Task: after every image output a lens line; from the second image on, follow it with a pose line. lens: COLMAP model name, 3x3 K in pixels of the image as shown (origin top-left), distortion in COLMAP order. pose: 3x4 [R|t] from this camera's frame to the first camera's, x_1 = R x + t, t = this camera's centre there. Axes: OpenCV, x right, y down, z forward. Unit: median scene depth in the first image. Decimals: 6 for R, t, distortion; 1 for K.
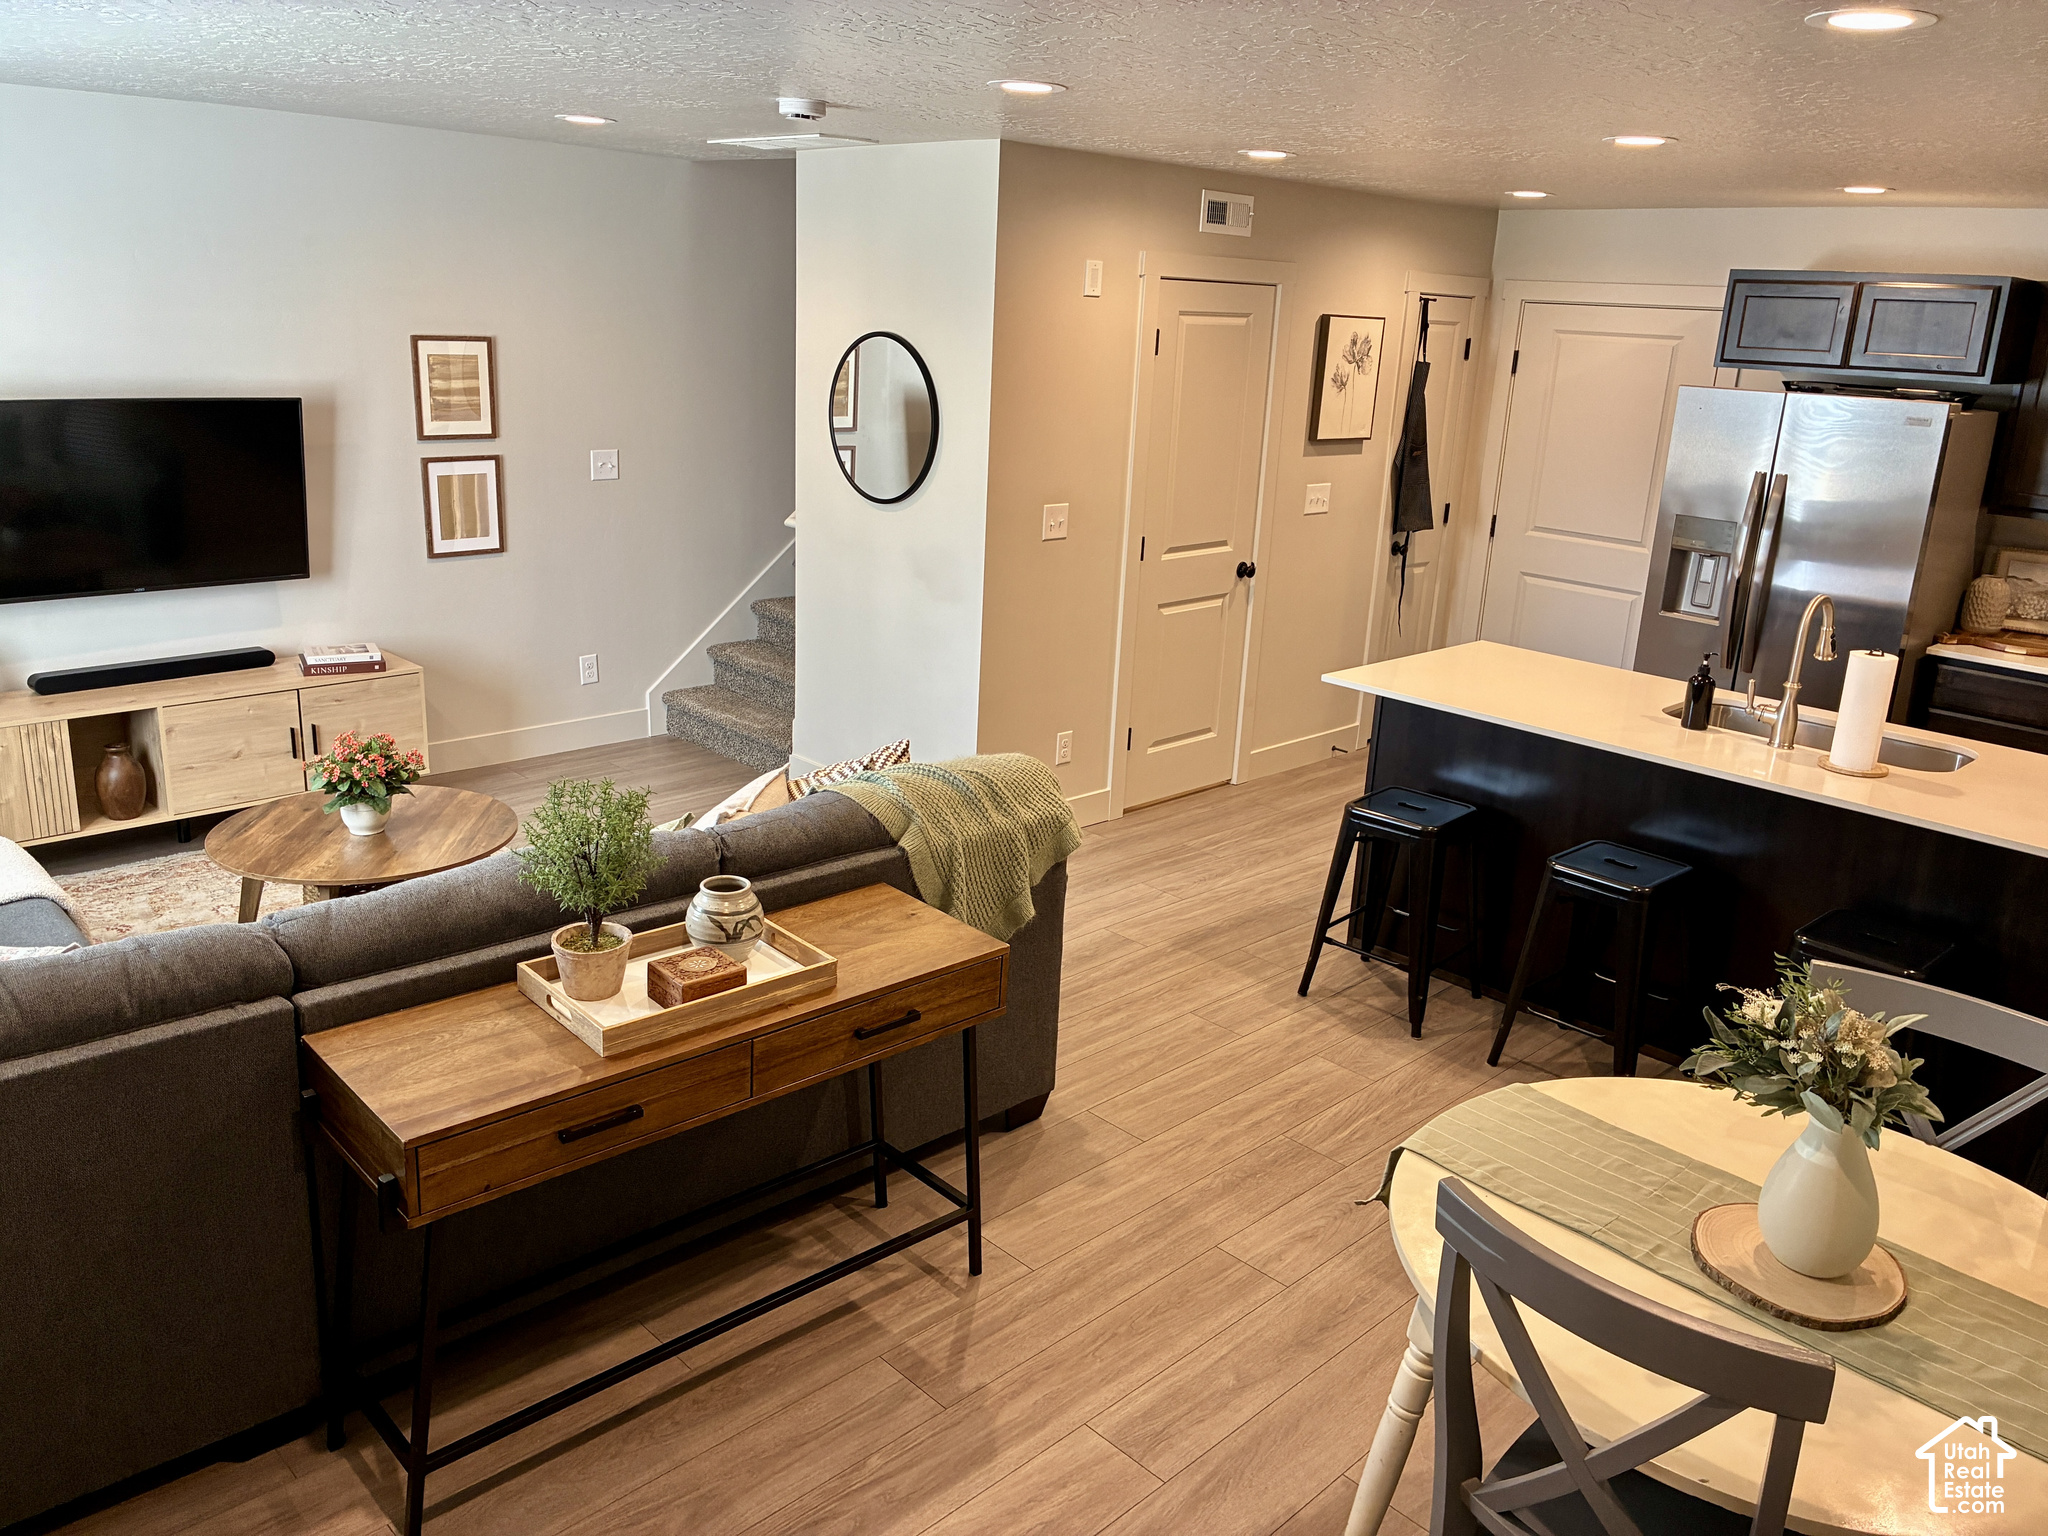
lens RADIAL K [[1559.1, 0, 1022.1], [0, 1559.1, 764.1], [0, 0, 1]] dist [-0.003321, -0.005004]
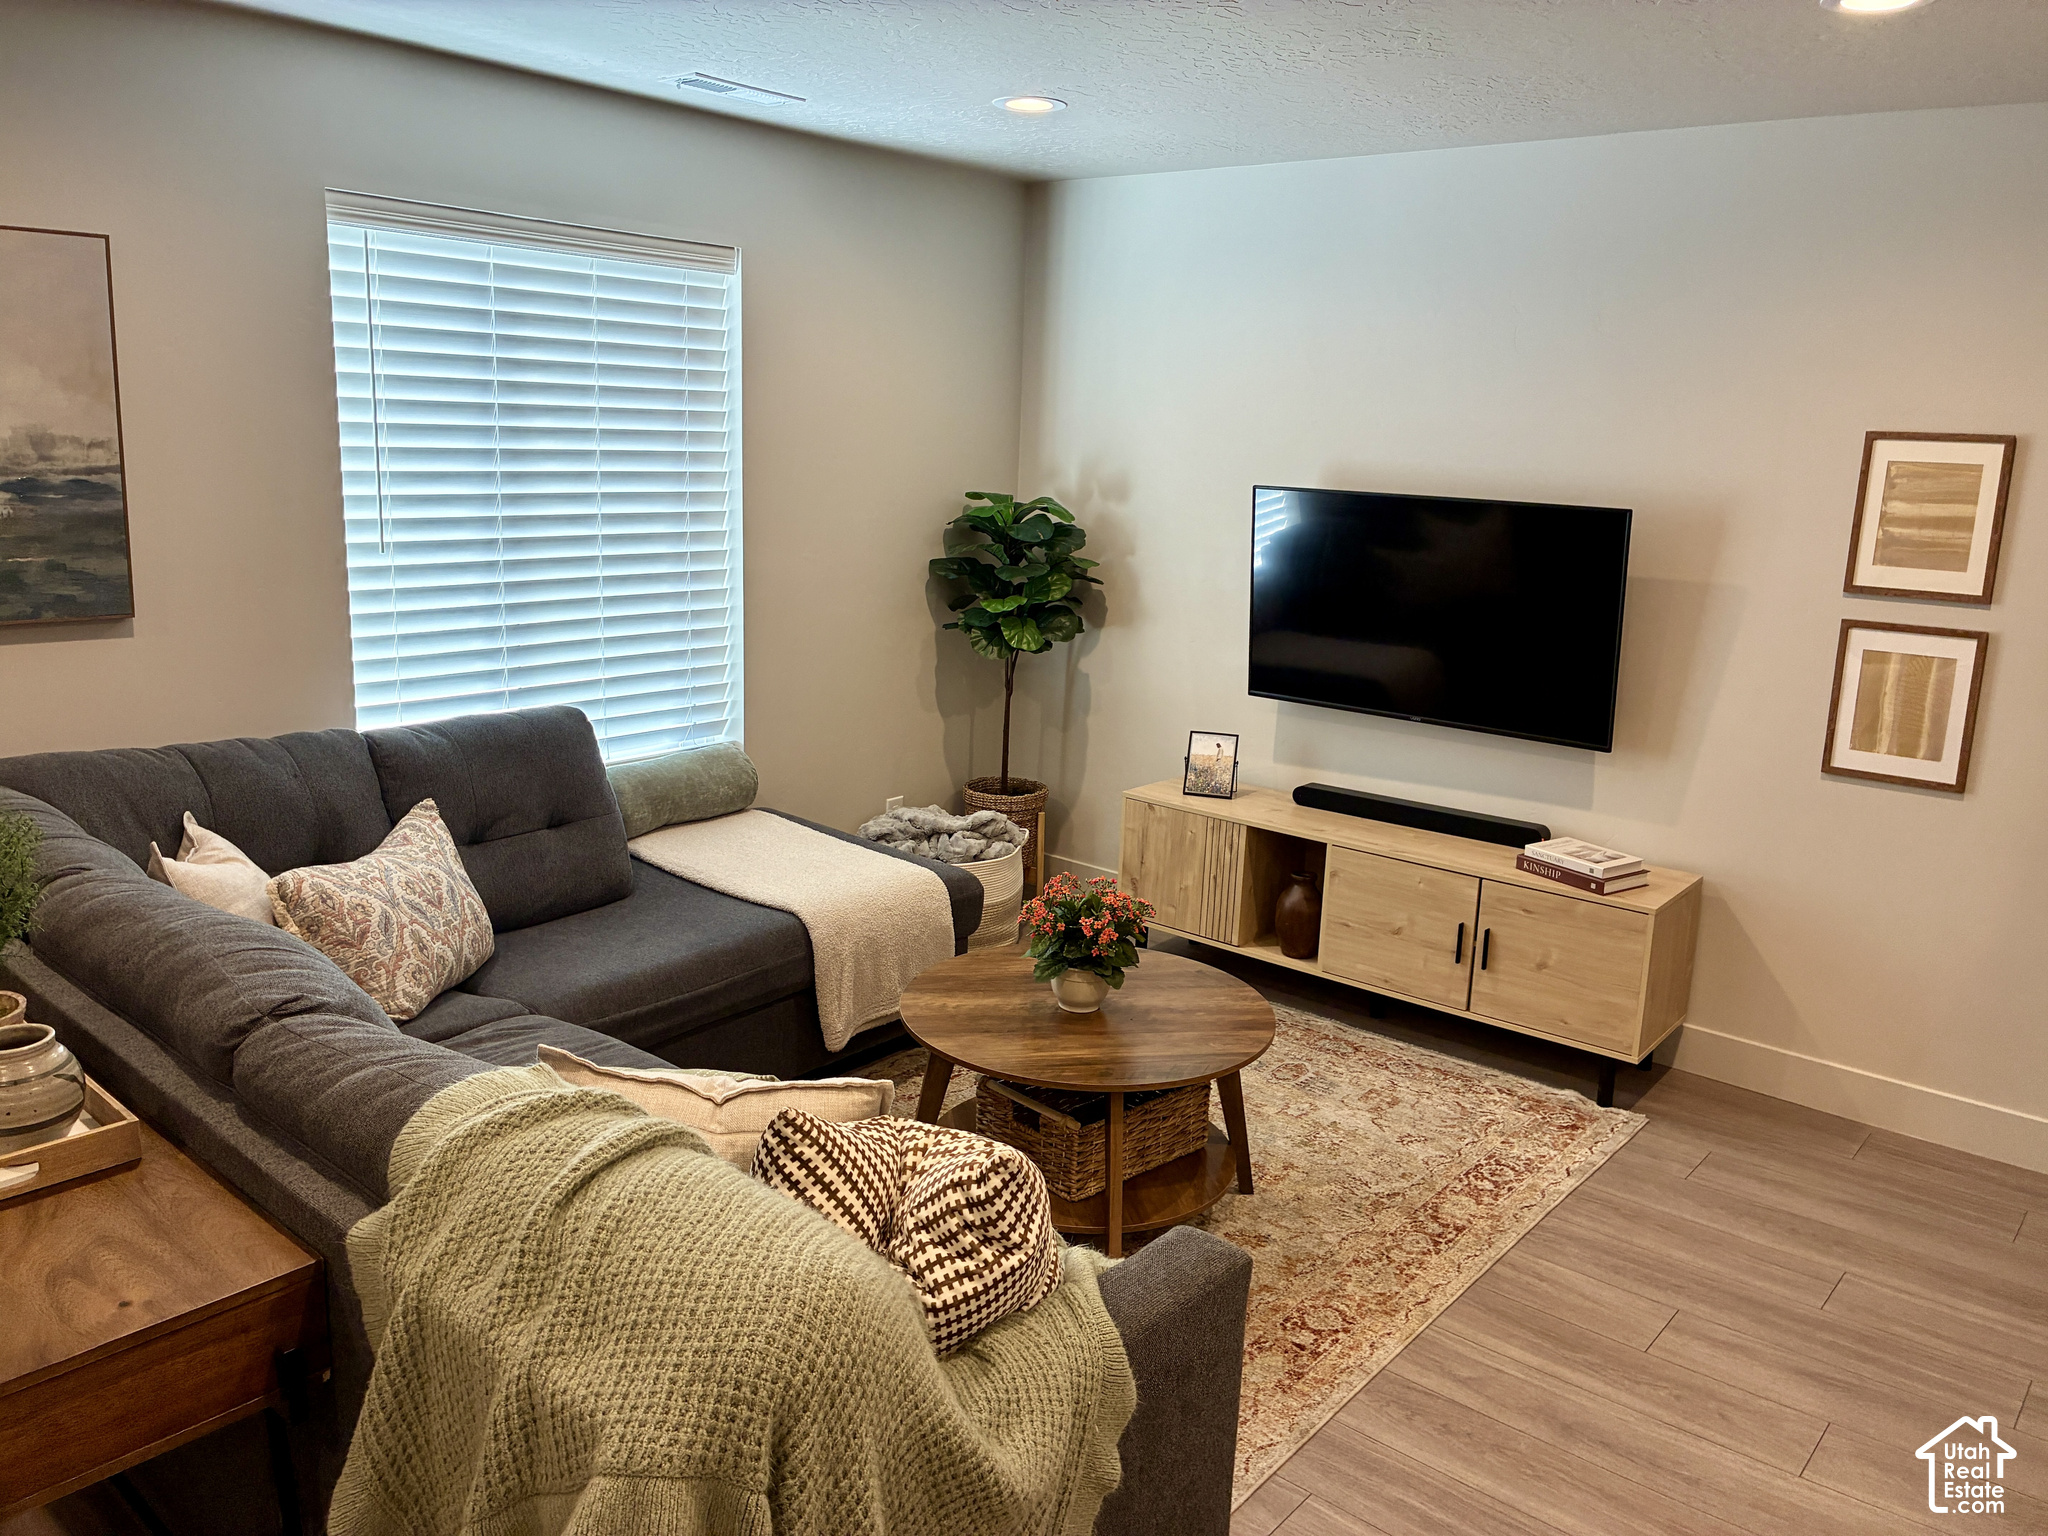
lens RADIAL K [[1559.1, 0, 1023.5], [0, 1559.1, 758.0], [0, 0, 1]] dist [-0.003321, -0.005004]
pose [[0.099410, 0.162615, -0.981669, 0.221394], [-0.318646, 0.939805, 0.123412, -0.112754], [0.942647, 0.300536, 0.145242, 0.598397]]
